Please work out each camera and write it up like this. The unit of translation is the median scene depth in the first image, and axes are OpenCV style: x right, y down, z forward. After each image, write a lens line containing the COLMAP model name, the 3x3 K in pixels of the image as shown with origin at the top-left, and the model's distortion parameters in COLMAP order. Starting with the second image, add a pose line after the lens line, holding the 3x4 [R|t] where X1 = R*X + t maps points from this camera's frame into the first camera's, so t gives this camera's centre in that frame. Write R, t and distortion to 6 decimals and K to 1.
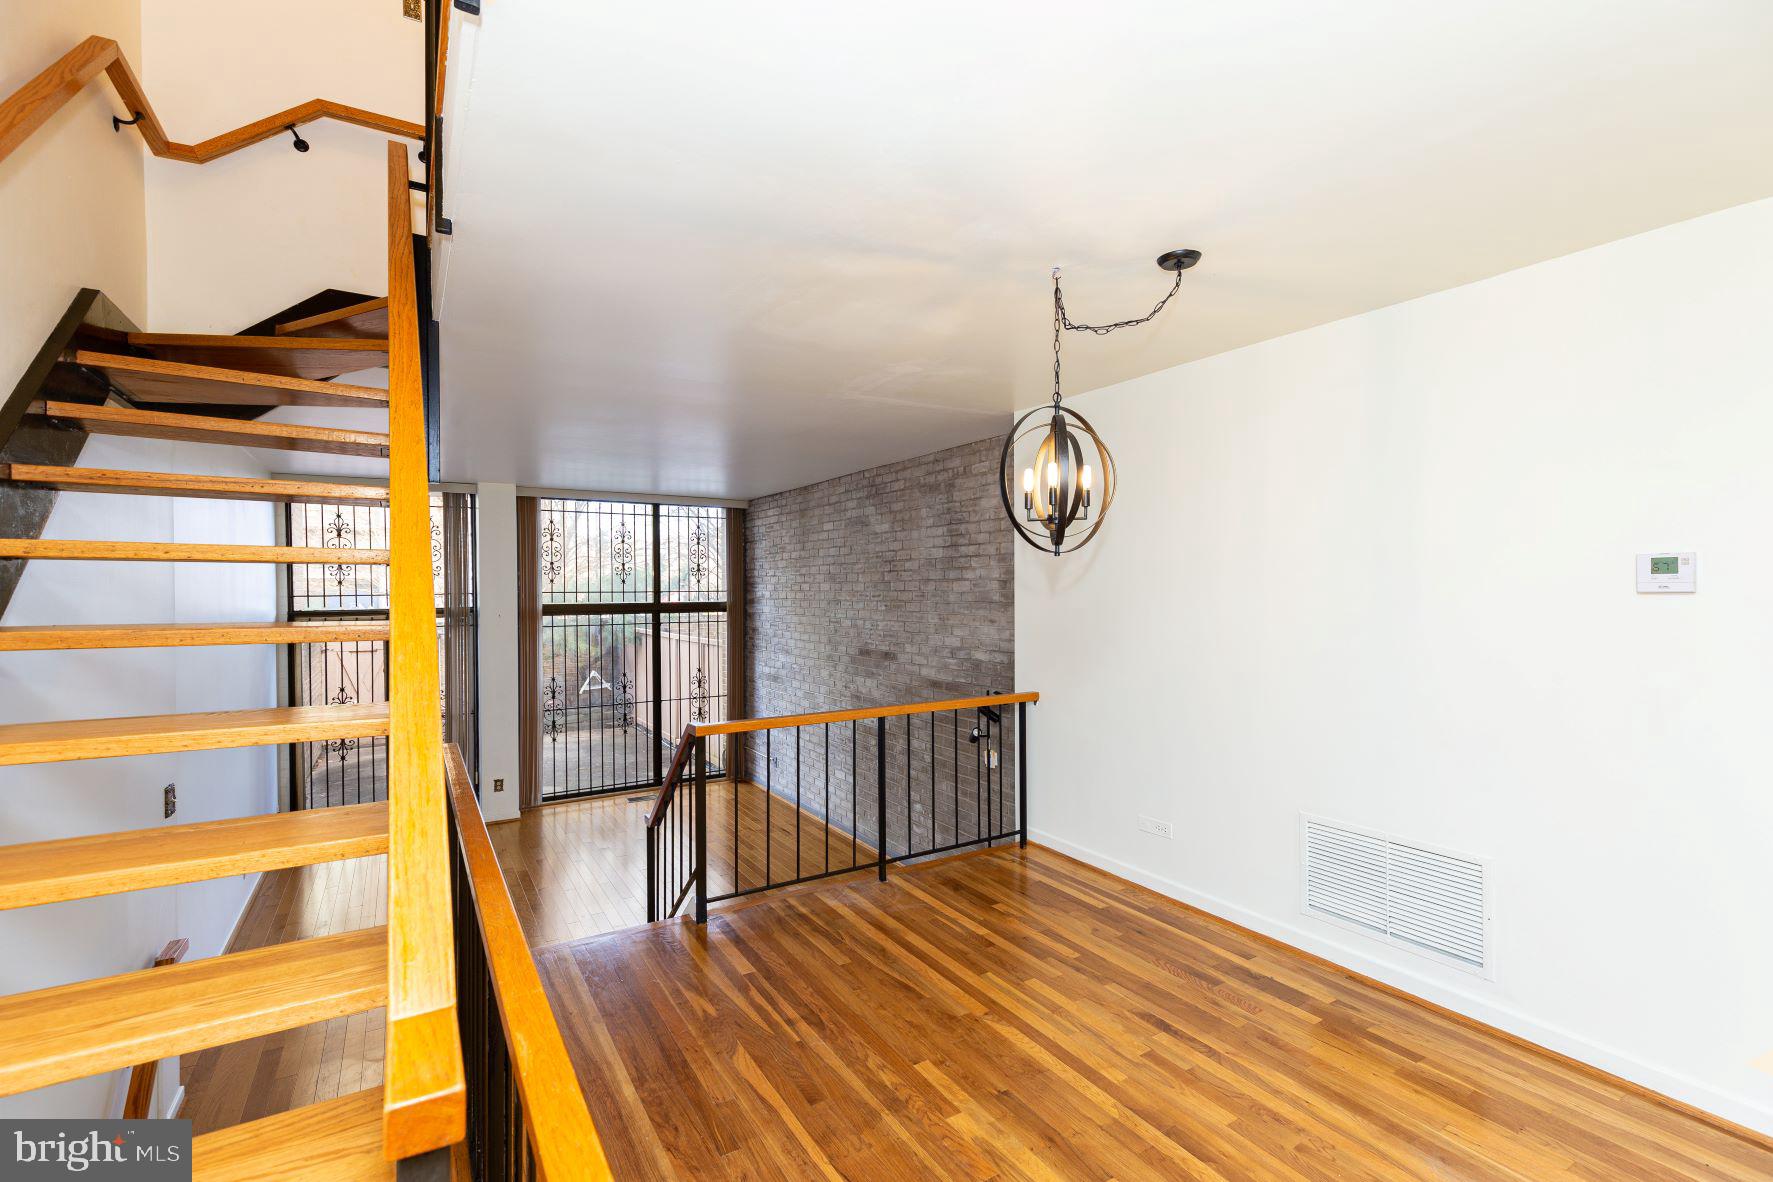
lens RADIAL K [[792.0, 0, 871.9], [0, 792.0, 596.6], [0, 0, 1]] dist [0.002971, 0.000097]
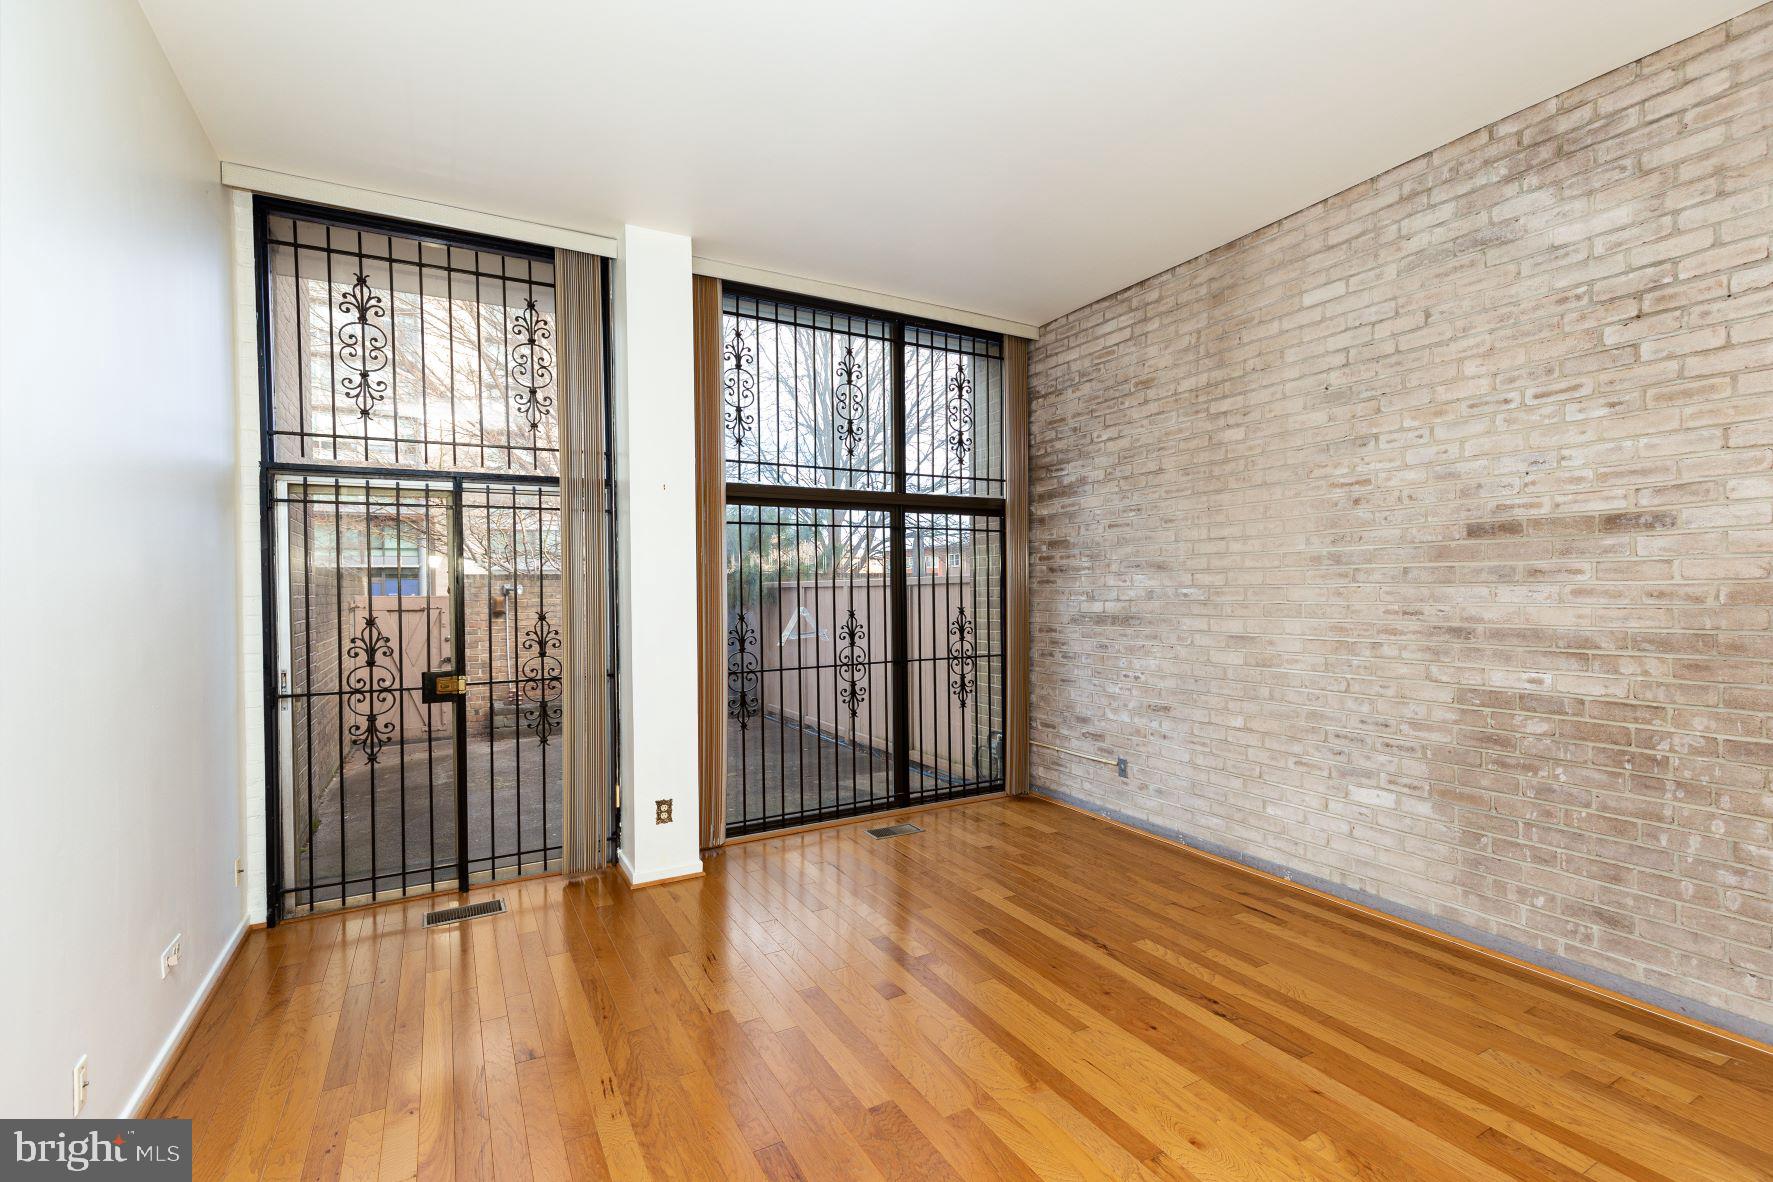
lens RADIAL K [[814.5, 0, 883.0], [0, 814.5, 591.7], [0, 0, 1]] dist [0.006733, -0.000950]
pose [[0.999189, -0.004819, -0.039969, -0.360757], [0.004782, 0.999988, -0.001014, 0.111890], [0.039973, 0.000822, 0.999200, 0.555095]]
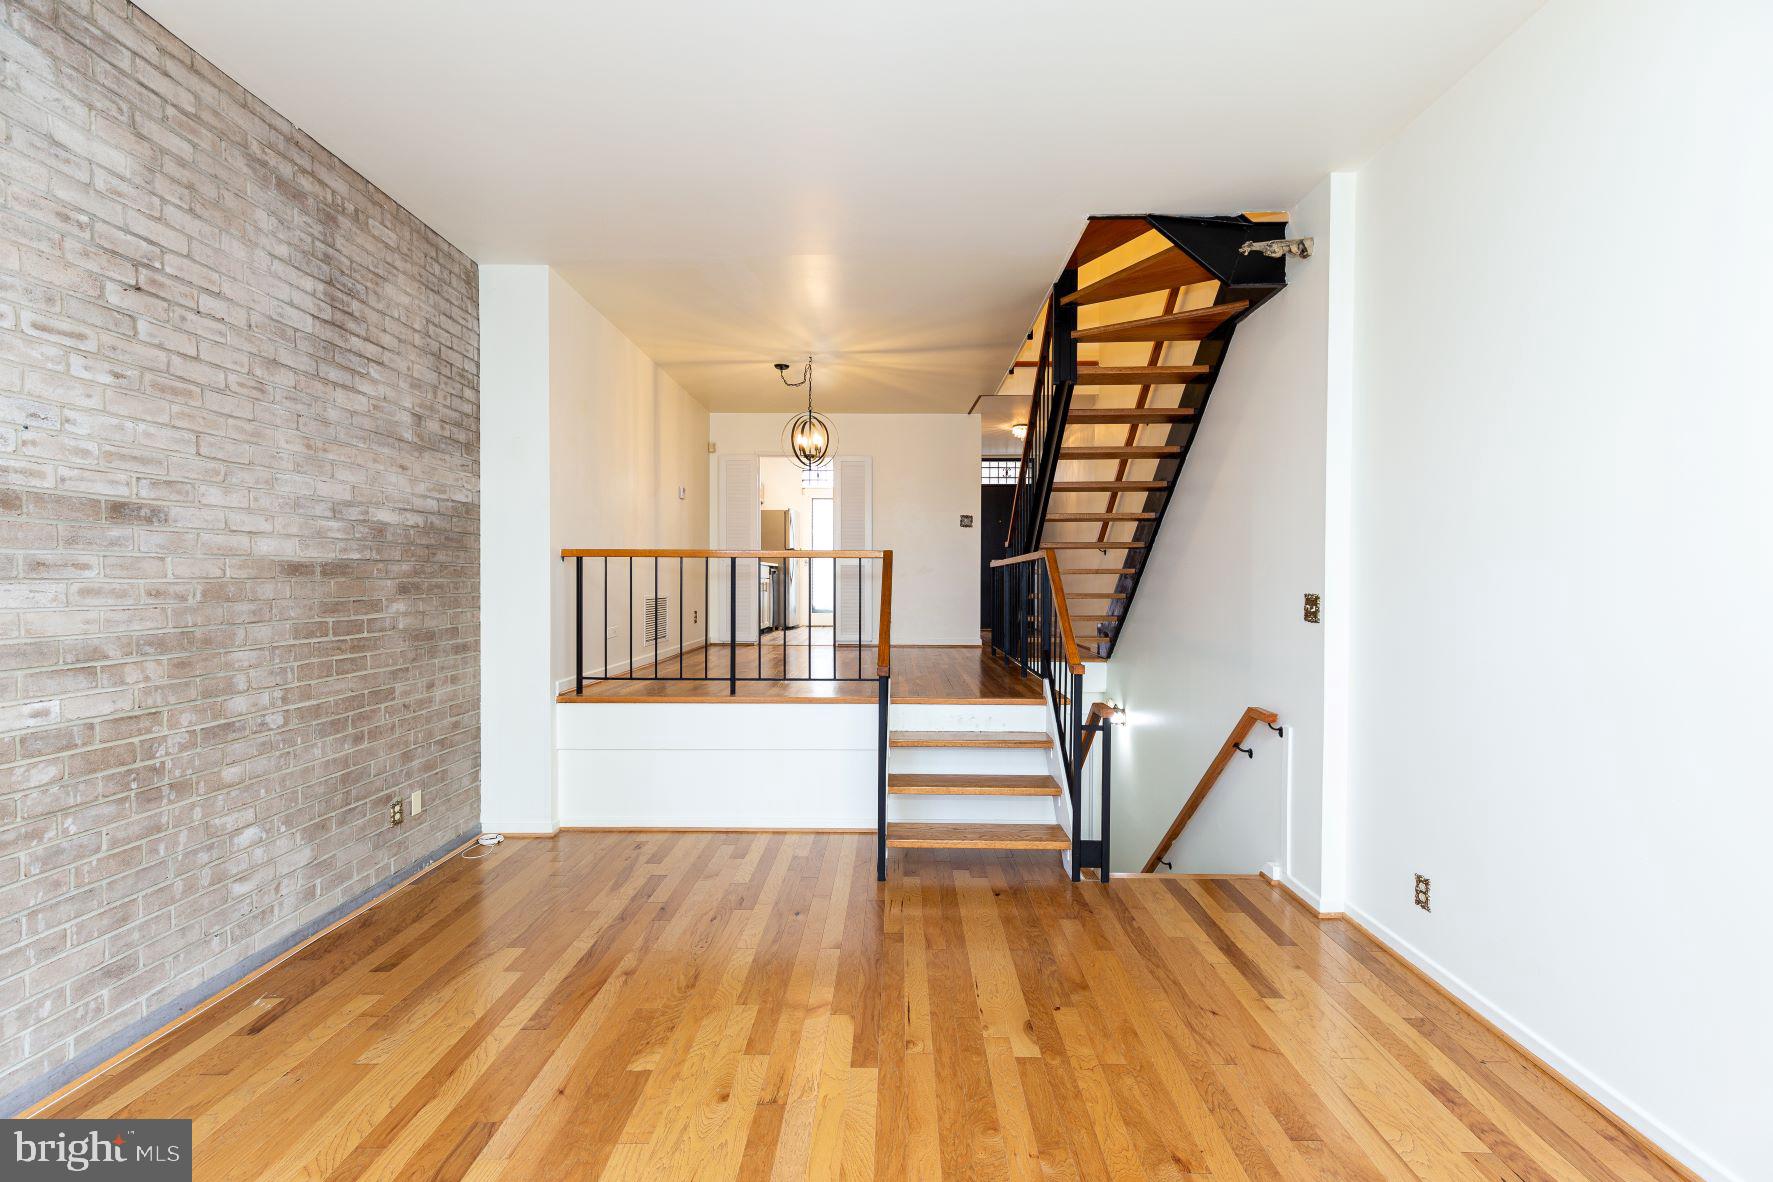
lens RADIAL K [[814.5, 0, 888.3], [0, 814.5, 599.7], [0, 0, 1]] dist [0.006733, -0.000950]
pose [[-0.855923, -0.008938, 0.517027, -0.492974], [0.005370, 0.999643, 0.026170, 0.109316], [-0.517076, 0.025176, -0.855569, 1.159423]]
